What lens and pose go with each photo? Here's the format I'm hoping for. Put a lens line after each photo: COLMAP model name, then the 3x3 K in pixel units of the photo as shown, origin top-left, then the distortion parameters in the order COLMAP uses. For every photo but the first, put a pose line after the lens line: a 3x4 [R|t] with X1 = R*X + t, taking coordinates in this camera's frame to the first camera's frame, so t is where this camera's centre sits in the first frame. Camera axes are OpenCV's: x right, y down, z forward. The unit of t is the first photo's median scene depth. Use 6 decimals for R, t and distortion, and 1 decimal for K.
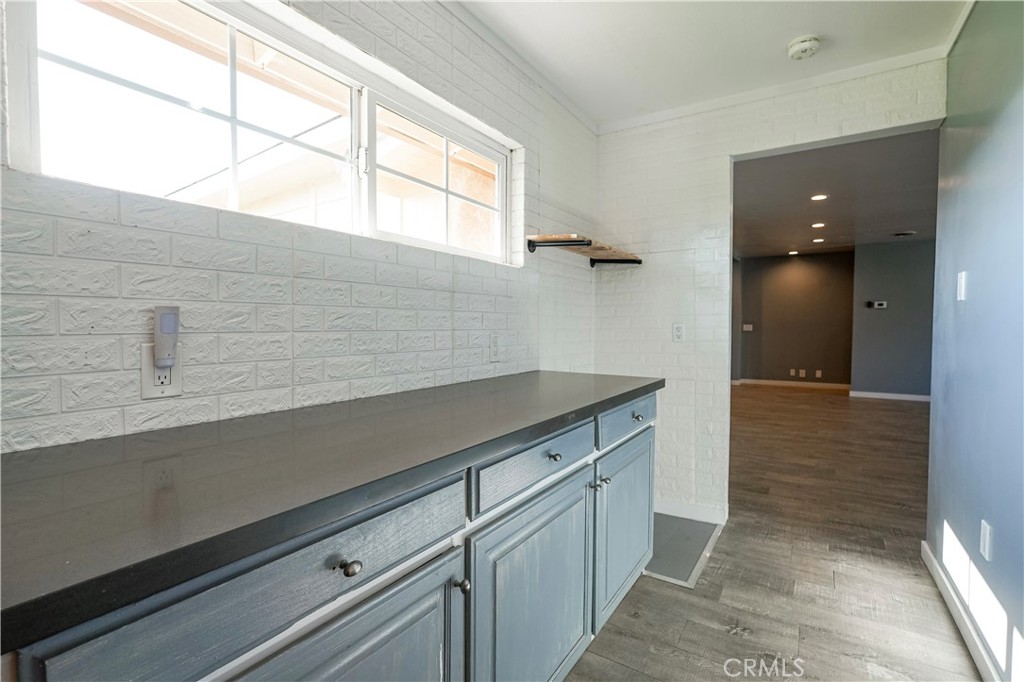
lens RADIAL K [[475.9, 0, 512.0], [0, 475.9, 341.0], [0, 0, 1]] dist [-0.017460, 0.009061]
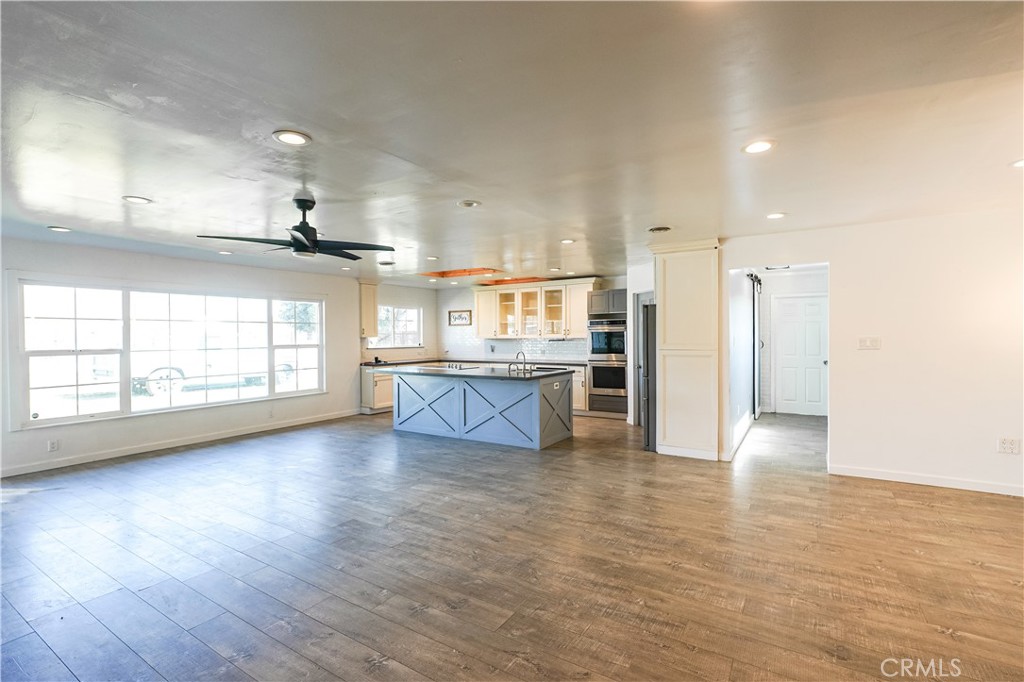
lens RADIAL K [[471.3, 0, 512.0], [0, 471.3, 341.0], [0, 0, 1]] dist [-0.014567, 0.008259]
pose [[-0.999858, 0.011448, -0.012390, 2.206448], [0.010992, 0.999281, 0.036292, -0.230131], [0.012796, 0.036150, -0.999264, 3.643611]]
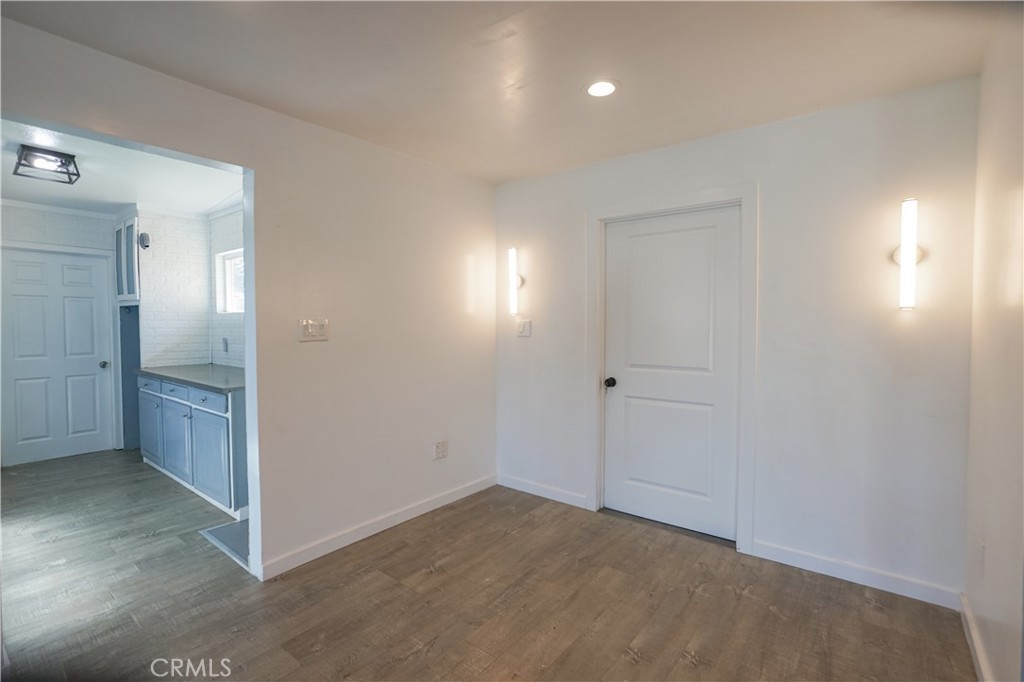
lens RADIAL K [[464.2, 0, 510.4], [0, 464.2, 345.1], [0, 0, 1]] dist [-0.017064, 0.007566]
pose [[-0.093283, 0.039029, -0.994874, 1.714610], [-0.030990, 0.998633, 0.042082, -0.147828], [0.995157, 0.034756, -0.091946, 2.101245]]
